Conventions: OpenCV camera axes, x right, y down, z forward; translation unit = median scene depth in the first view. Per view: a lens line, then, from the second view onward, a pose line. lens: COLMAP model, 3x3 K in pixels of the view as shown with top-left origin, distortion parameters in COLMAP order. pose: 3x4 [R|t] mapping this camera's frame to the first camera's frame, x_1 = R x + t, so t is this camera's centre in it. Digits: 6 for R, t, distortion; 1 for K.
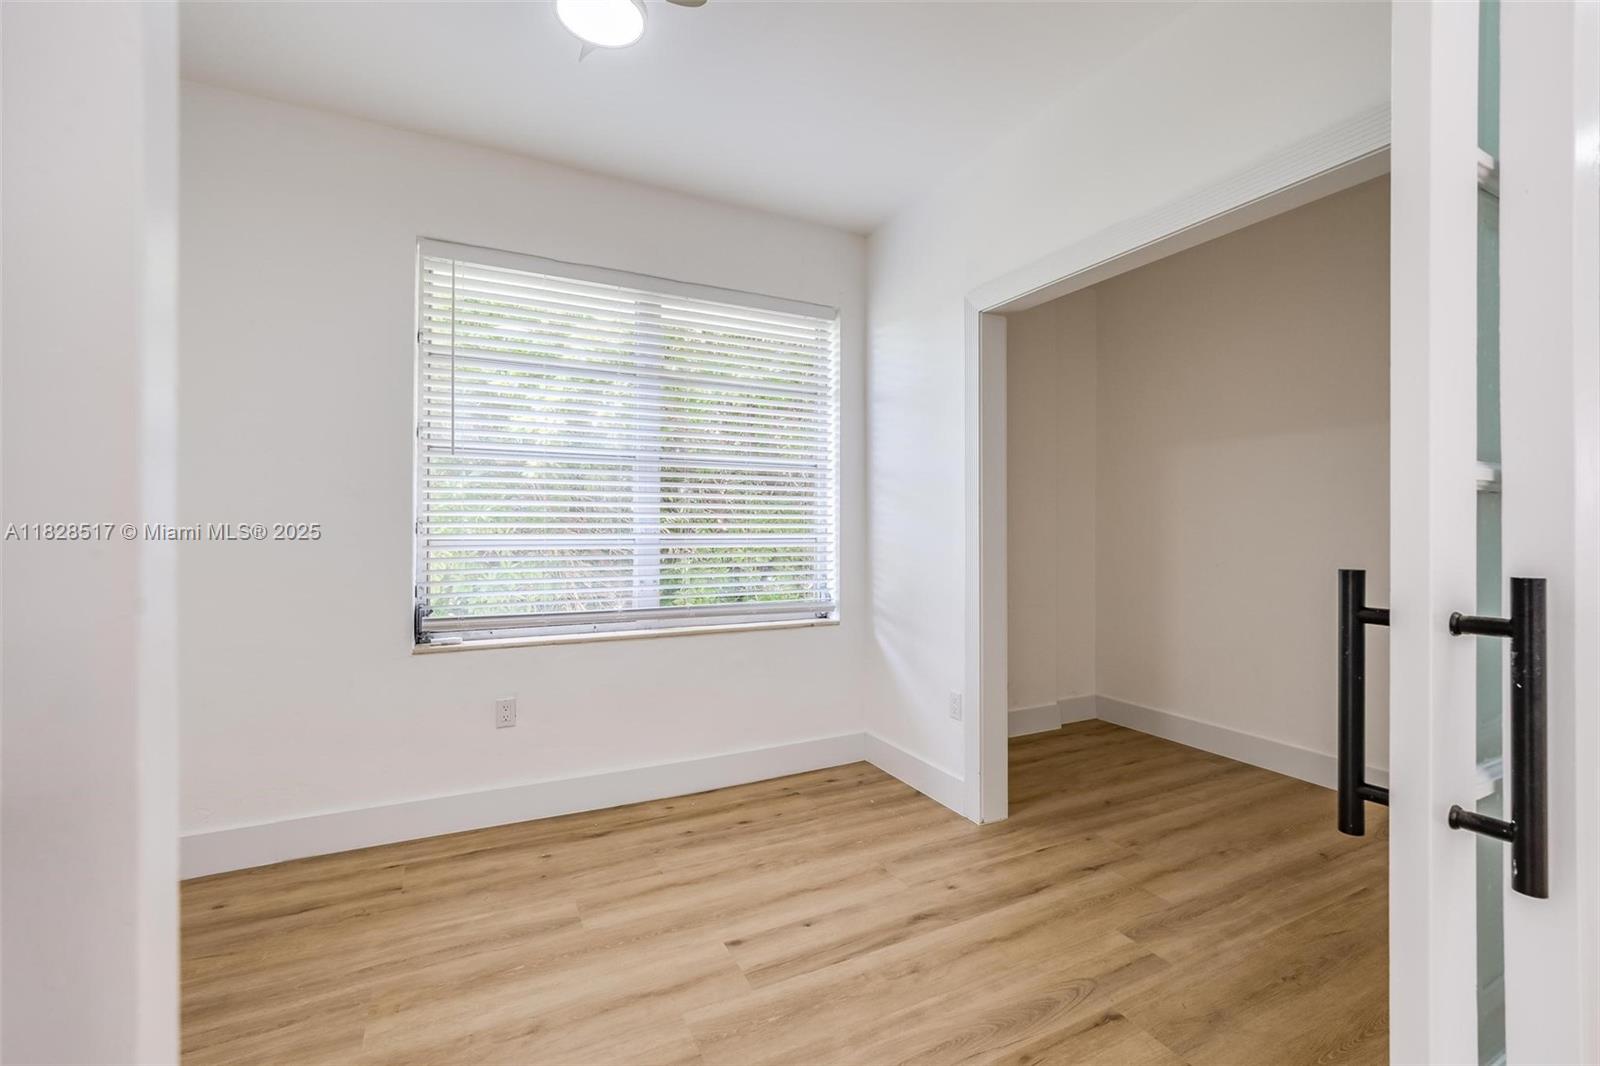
lens RADIAL K [[682.5, 0, 801.8], [0, 682.5, 528.6], [0, 0, 1]] dist [-0.000705, 0.000474]
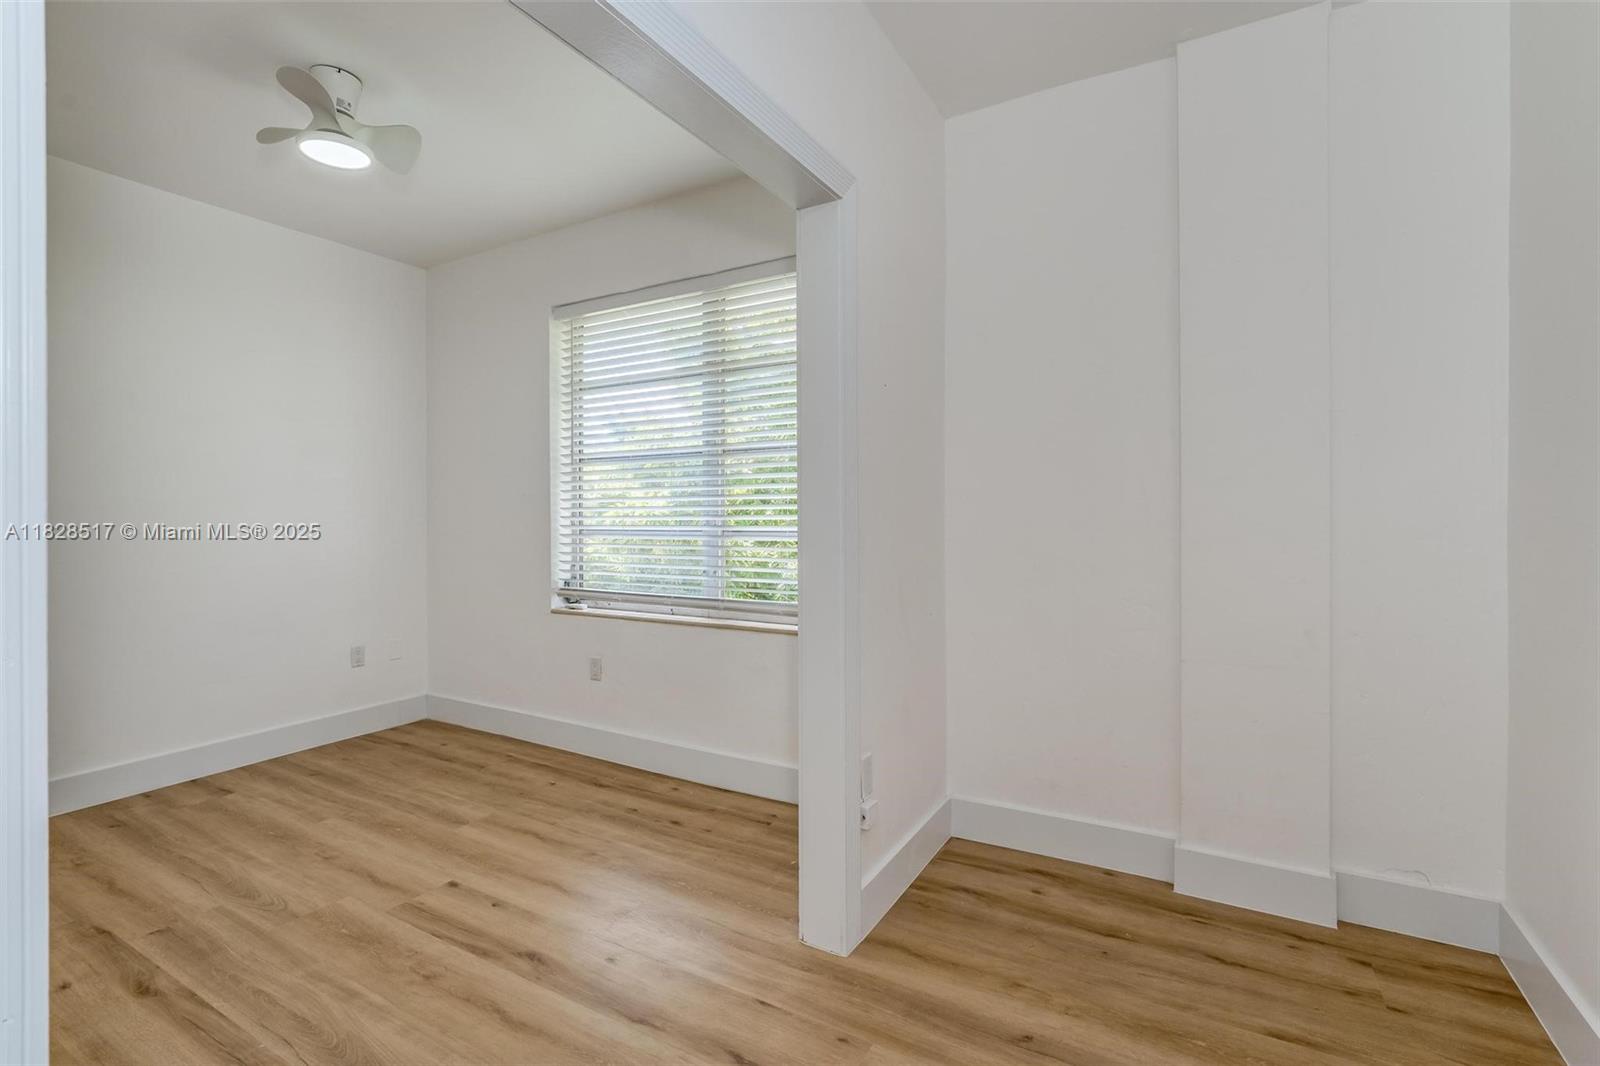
lens RADIAL K [[727.8, 0, 805.3], [0, 727.8, 530.7], [0, 0, 1]] dist [-0.004192, -0.000326]
pose [[0.543501, 0.010208, -0.839346, 1.015367], [0.008129, 0.999815, 0.017423, -0.001641], [0.839369, -0.016293, 0.543318, 0.692031]]
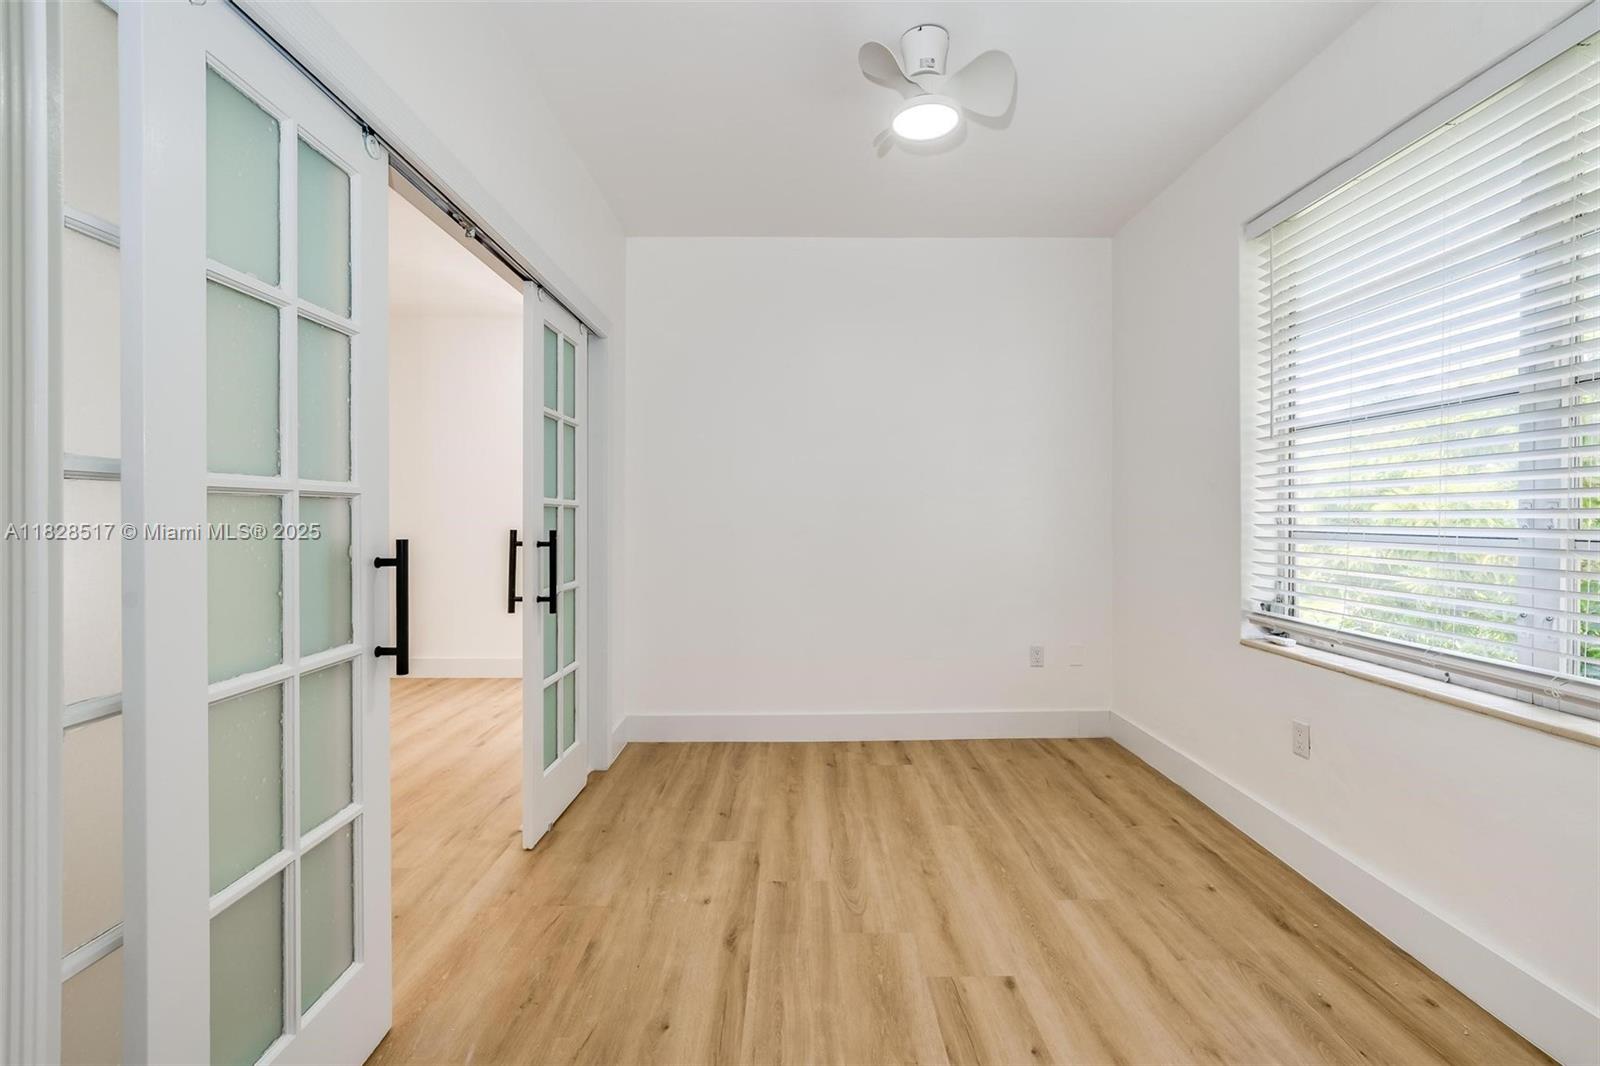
lens RADIAL K [[703.3, 0, 805.7], [0, 703.3, 522.2], [0, 0, 1]] dist [-0.003342, 0.001645]
pose [[-0.437961, 0.006378, -0.898972, 0.687835], [0.000099, 0.999975, 0.007047, -0.000689], [0.898994, 0.002998, -0.437950, 0.951114]]
